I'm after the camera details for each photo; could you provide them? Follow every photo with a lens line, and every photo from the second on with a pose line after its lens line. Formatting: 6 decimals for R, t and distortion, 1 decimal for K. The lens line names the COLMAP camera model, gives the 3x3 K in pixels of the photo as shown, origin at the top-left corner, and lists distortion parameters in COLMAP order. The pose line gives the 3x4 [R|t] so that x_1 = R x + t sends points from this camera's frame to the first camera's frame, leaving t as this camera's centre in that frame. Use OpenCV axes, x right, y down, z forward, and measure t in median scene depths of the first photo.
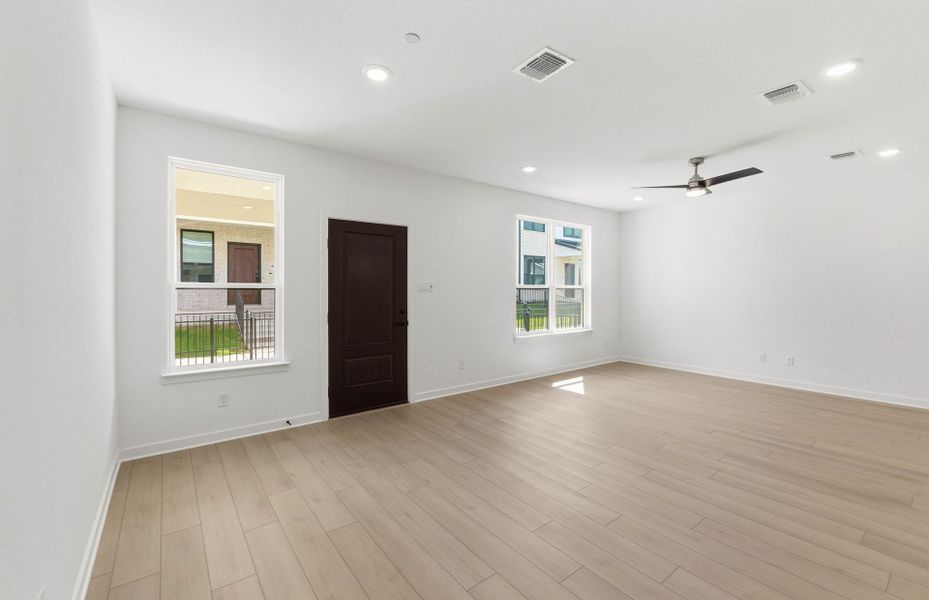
lens RADIAL K [[395.6, 0, 476.6], [0, 395.6, 286.7], [0, 0, 1]] dist [-0.004573, -0.000765]
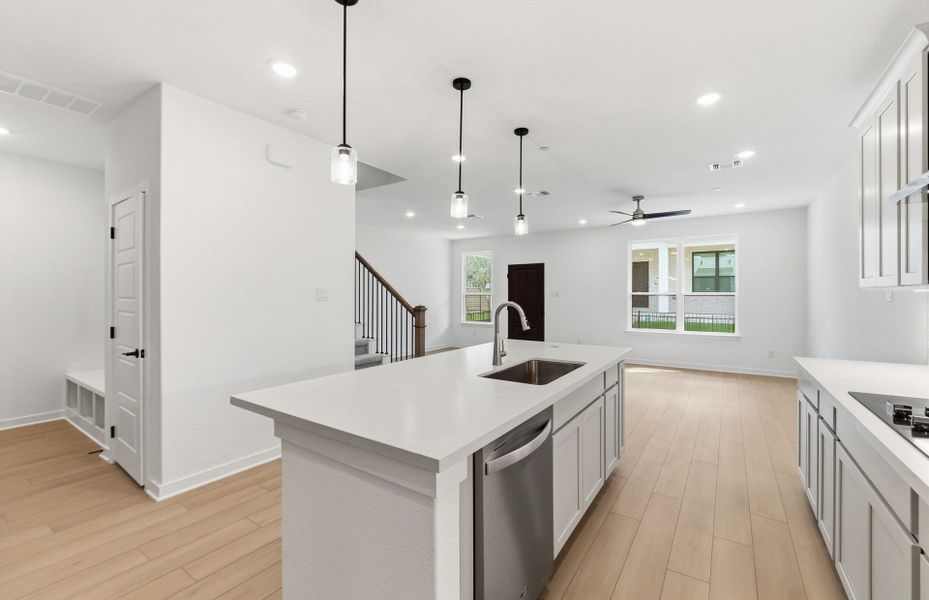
lens RADIAL K [[386.5, 0, 464.5], [0, 386.5, 300.0], [0, 0, 1]] dist [-0.000012, -0.000003]
pose [[0.300808, 0.011673, -0.953613, 1.524838], [0.000444, 0.999923, 0.012380, 0.006059], [0.953685, -0.004148, 0.300779, 0.052289]]
